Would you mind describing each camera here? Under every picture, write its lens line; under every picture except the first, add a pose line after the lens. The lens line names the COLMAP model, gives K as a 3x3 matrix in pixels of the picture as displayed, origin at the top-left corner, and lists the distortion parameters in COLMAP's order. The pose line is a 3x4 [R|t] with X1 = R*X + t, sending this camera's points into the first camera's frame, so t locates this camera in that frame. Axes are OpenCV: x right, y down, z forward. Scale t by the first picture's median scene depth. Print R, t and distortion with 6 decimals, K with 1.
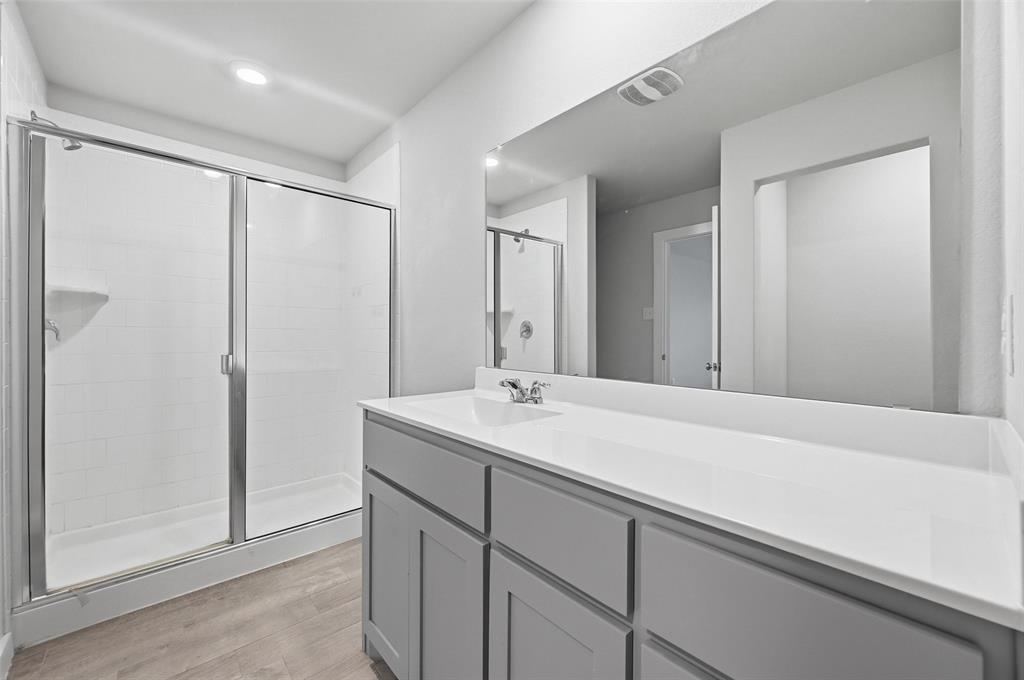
lens RADIAL K [[409.1, 0, 512.7], [0, 409.1, 335.3], [0, 0, 1]] dist [0.002001, -0.000168]
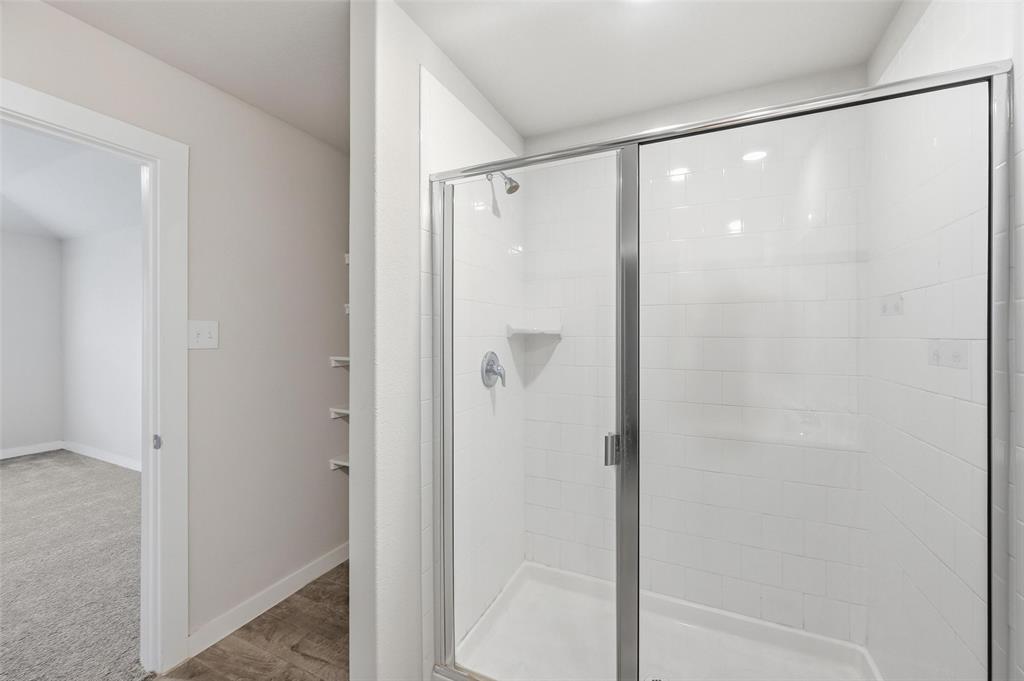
lens RADIAL K [[409.1, 0, 516.0], [0, 409.1, 335.2], [0, 0, 1]] dist [0.002001, -0.000168]
pose [[0.403345, -0.002245, -0.915045, -0.144192], [0.004609, 0.999989, -0.000422, -0.089047], [0.915036, -0.004047, 0.403351, 0.492077]]
